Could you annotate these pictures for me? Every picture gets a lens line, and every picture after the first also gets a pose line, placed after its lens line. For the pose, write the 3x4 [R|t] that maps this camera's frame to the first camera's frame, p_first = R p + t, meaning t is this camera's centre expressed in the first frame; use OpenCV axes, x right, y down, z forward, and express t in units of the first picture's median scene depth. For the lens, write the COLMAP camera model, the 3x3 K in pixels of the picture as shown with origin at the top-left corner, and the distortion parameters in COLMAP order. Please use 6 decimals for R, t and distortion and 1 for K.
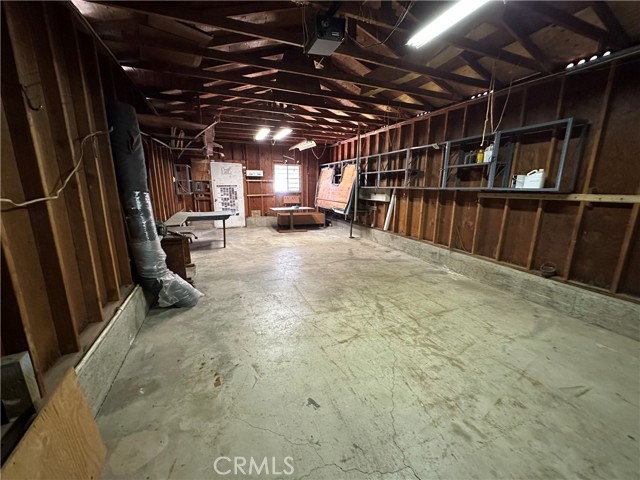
lens RADIAL K [[258.7, 0, 322.5], [0, 258.7, 240.7], [0, 0, 1]] dist [-0.002256, 0.000669]
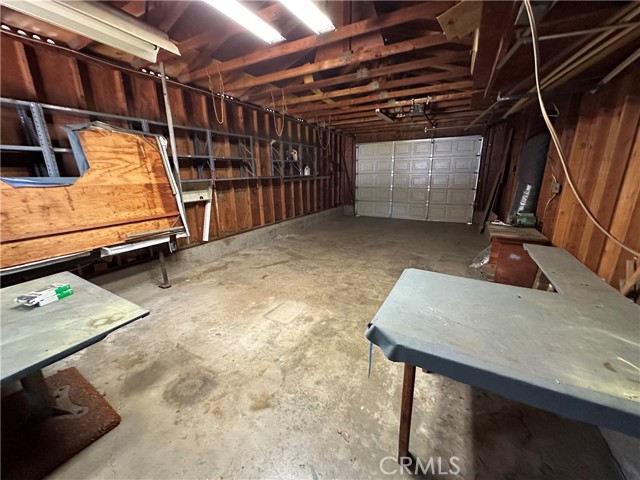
lens RADIAL K [[258.7, 0, 322.0], [0, 258.7, 242.0], [0, 0, 1]] dist [-0.002256, 0.000669]
pose [[-0.637838, -0.204889, 0.742417, -0.576668], [0.168980, 0.903246, 0.394451, -0.314652], [-0.751404, 0.377050, -0.541503, 1.376411]]
